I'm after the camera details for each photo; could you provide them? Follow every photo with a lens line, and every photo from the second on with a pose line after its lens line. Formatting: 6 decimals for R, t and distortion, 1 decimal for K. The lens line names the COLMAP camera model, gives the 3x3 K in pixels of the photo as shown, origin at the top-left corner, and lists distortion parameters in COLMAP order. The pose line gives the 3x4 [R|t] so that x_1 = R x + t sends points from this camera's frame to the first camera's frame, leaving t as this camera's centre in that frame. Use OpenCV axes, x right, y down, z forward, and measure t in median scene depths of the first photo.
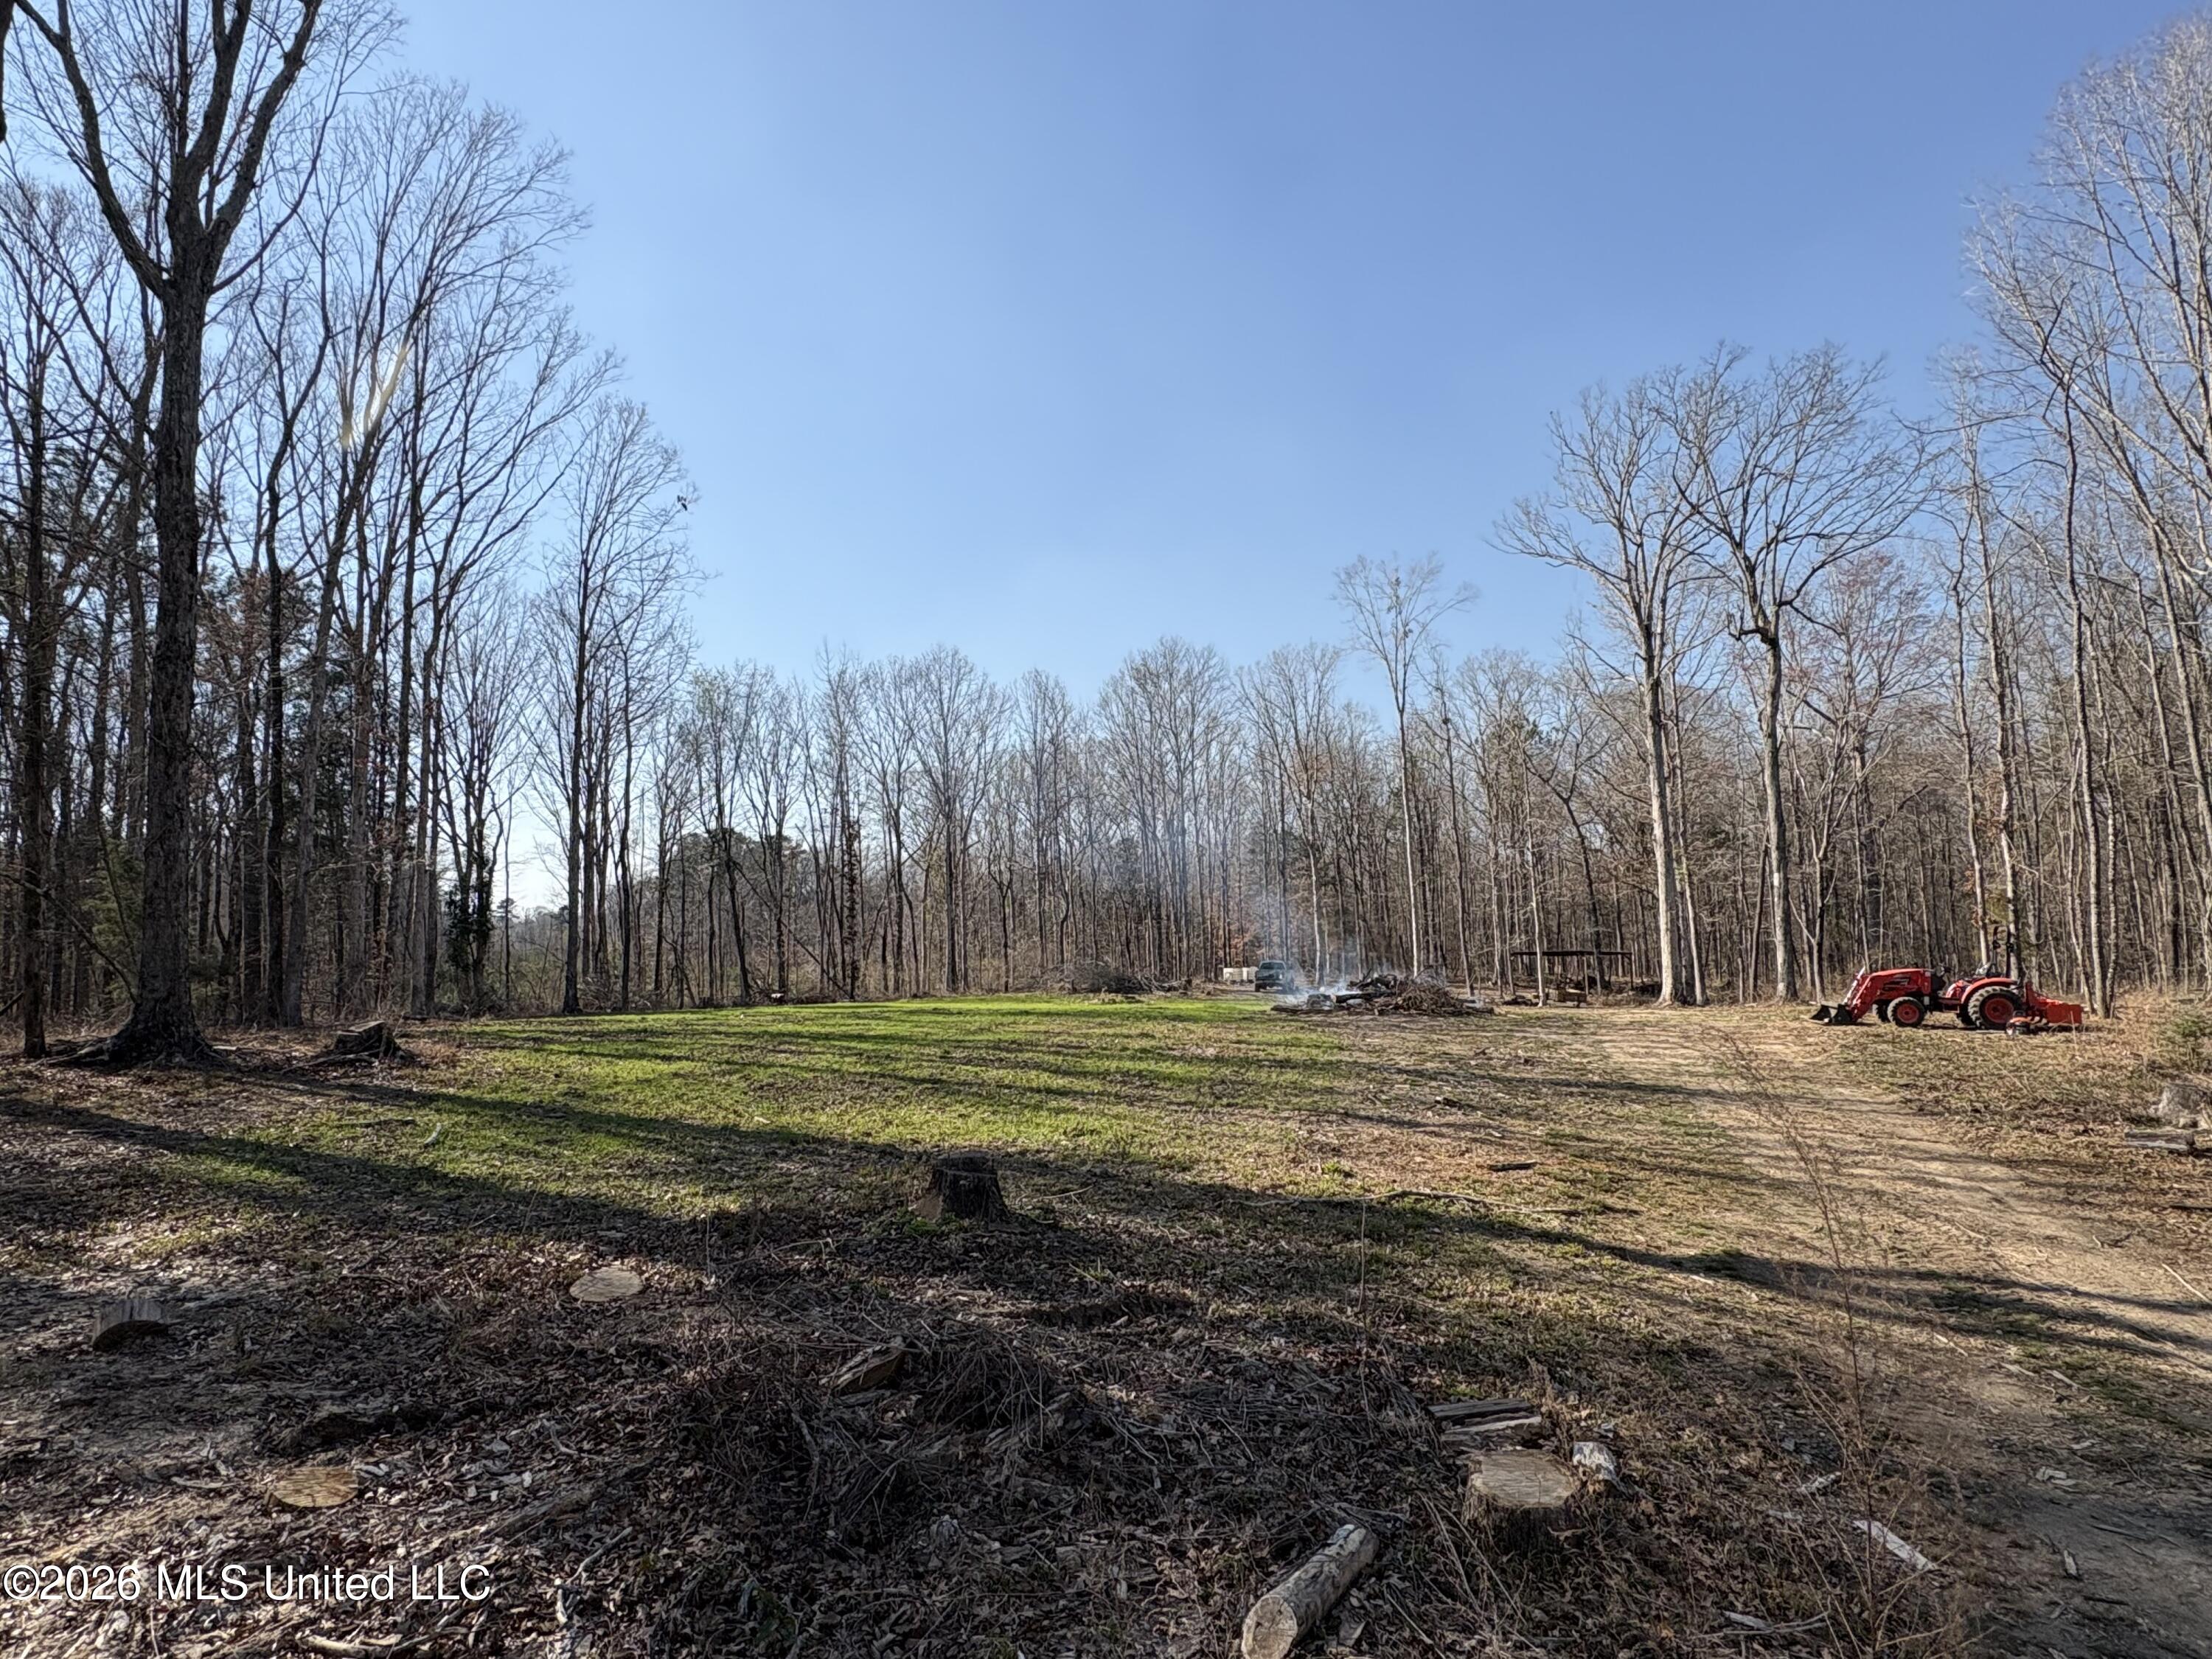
lens RADIAL K [[1218.3, 0, 1104.1], [0, 1218.3, 832.2], [0, 0, 1]] dist [-0.018390, -0.000800]
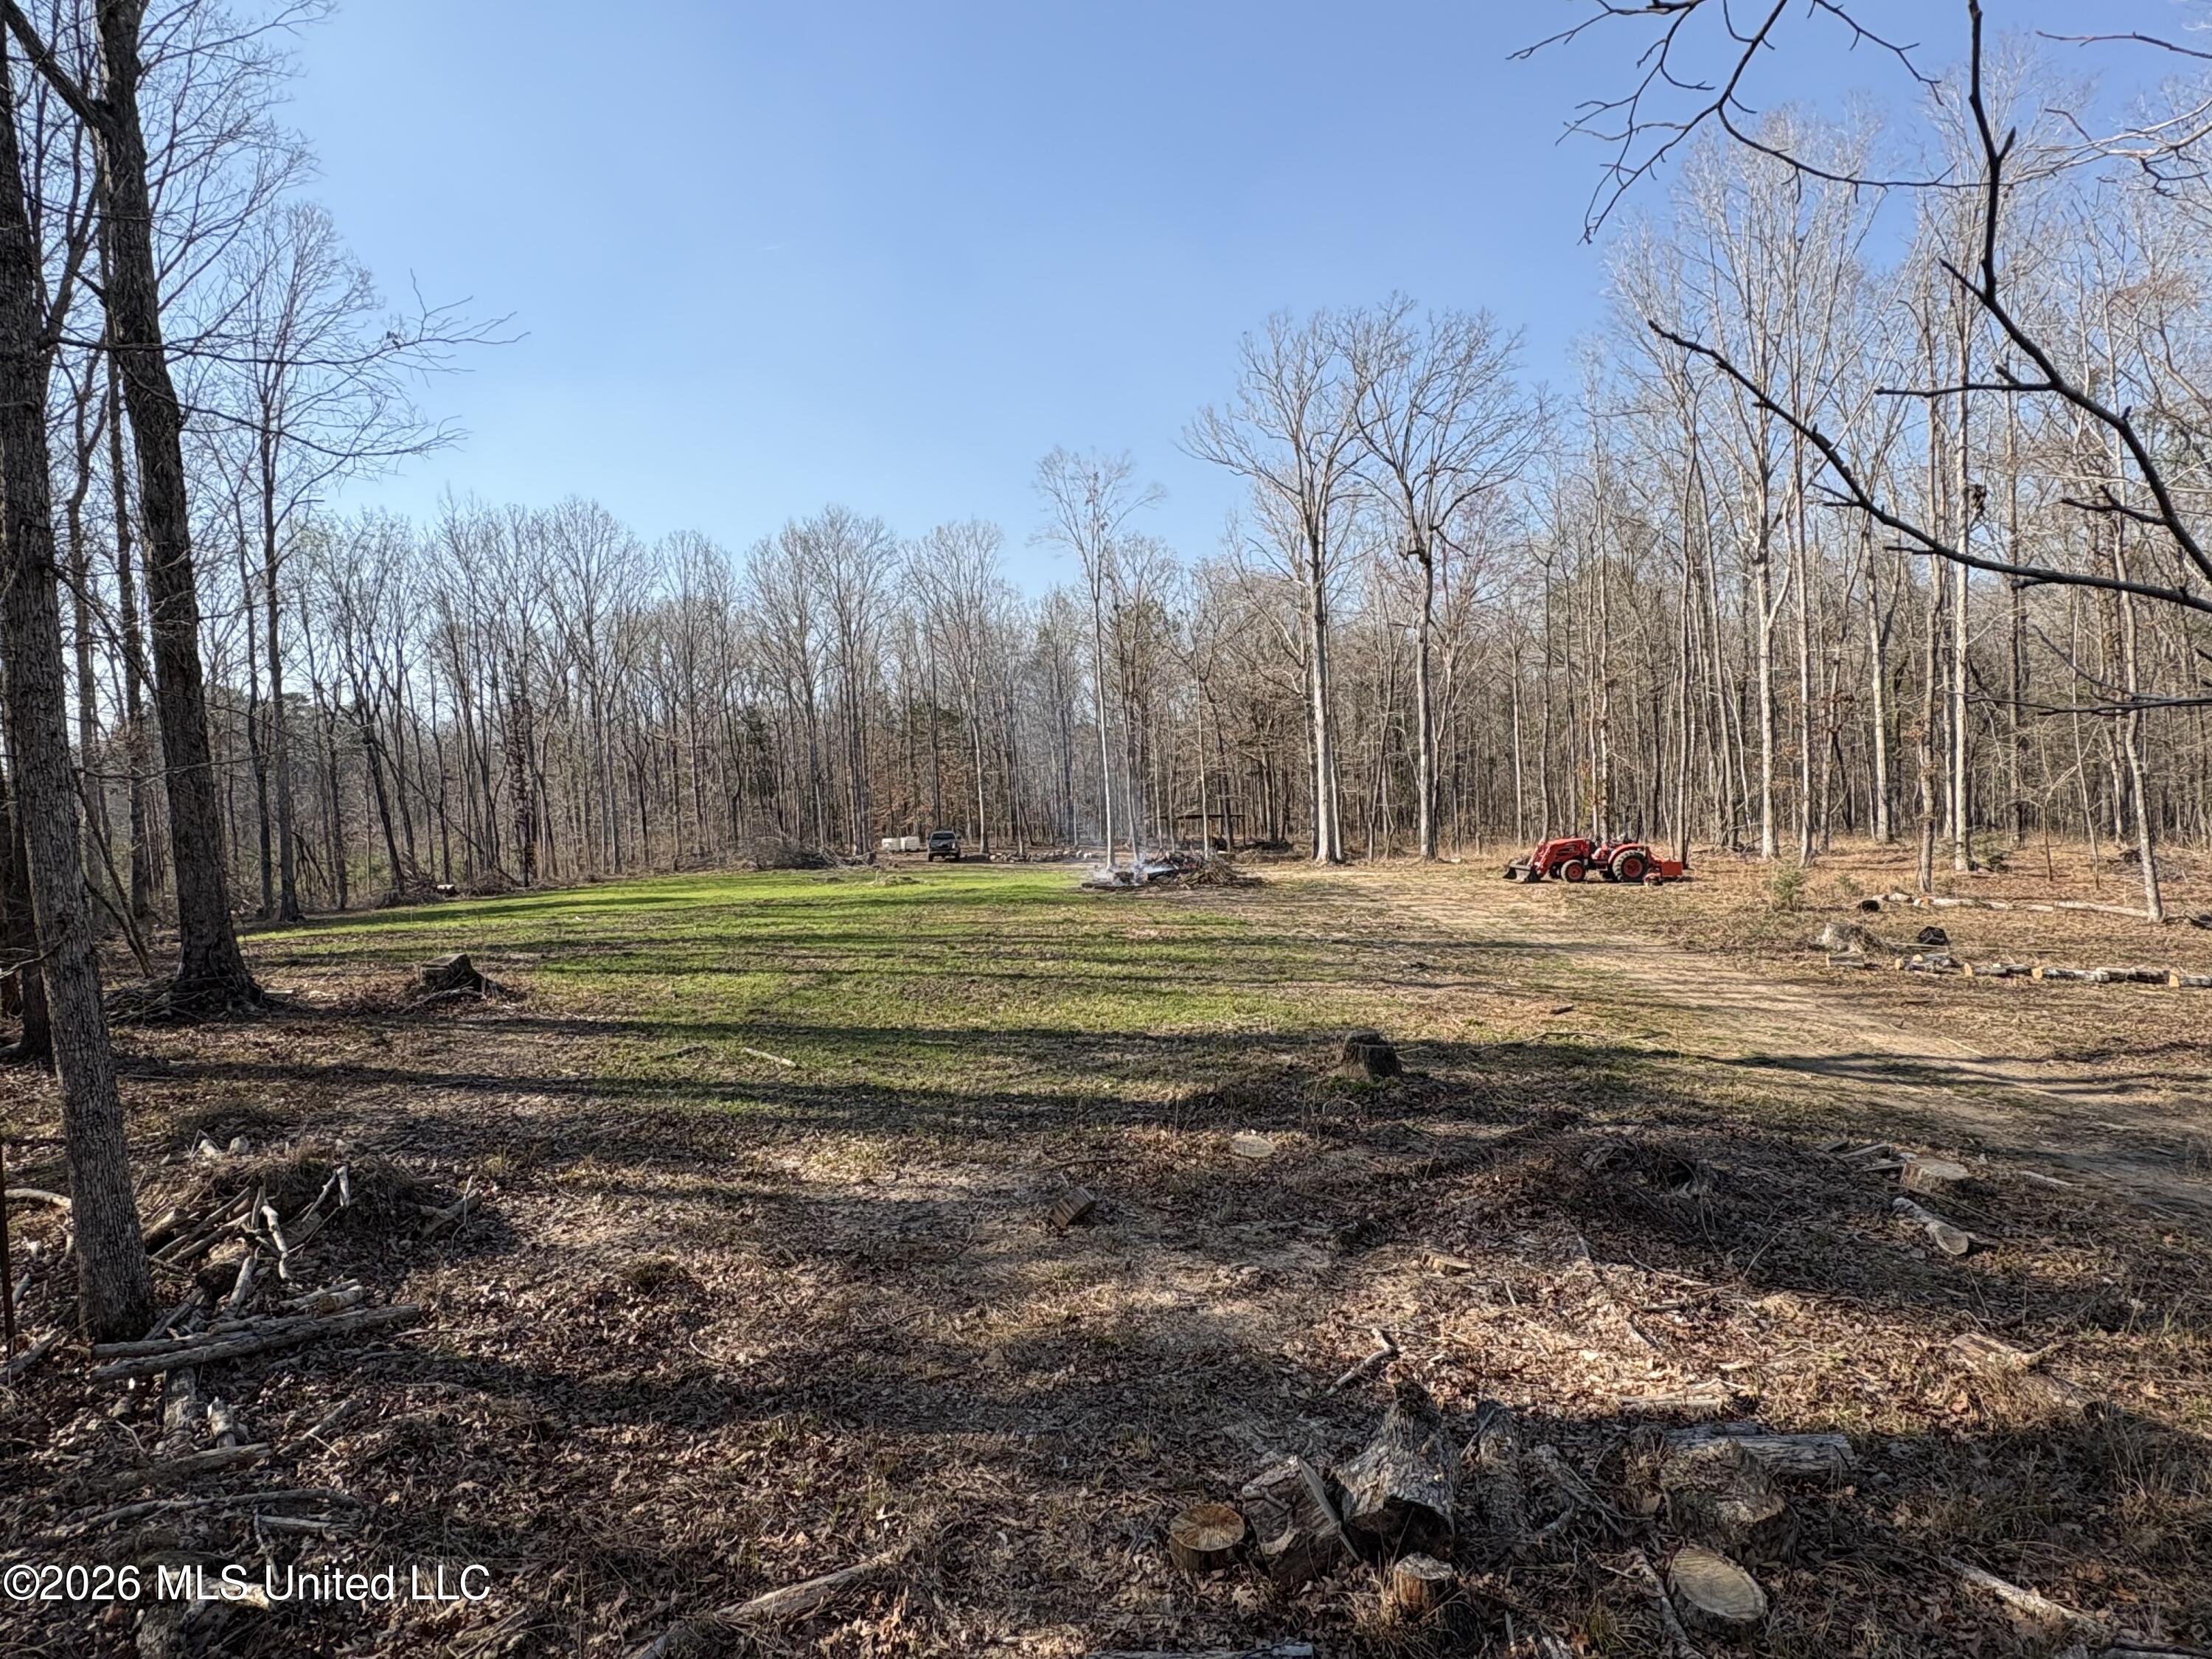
lens RADIAL K [[1218.3, 0, 1109.6], [0, 1218.3, 830.0], [0, 0, 1]] dist [-0.018390, -0.000800]
pose [[0.934124, -0.026628, 0.355953, -0.165655], [-0.013969, 0.993722, 0.110998, -0.021421], [-0.356674, -0.108658, 0.927889, -0.027535]]
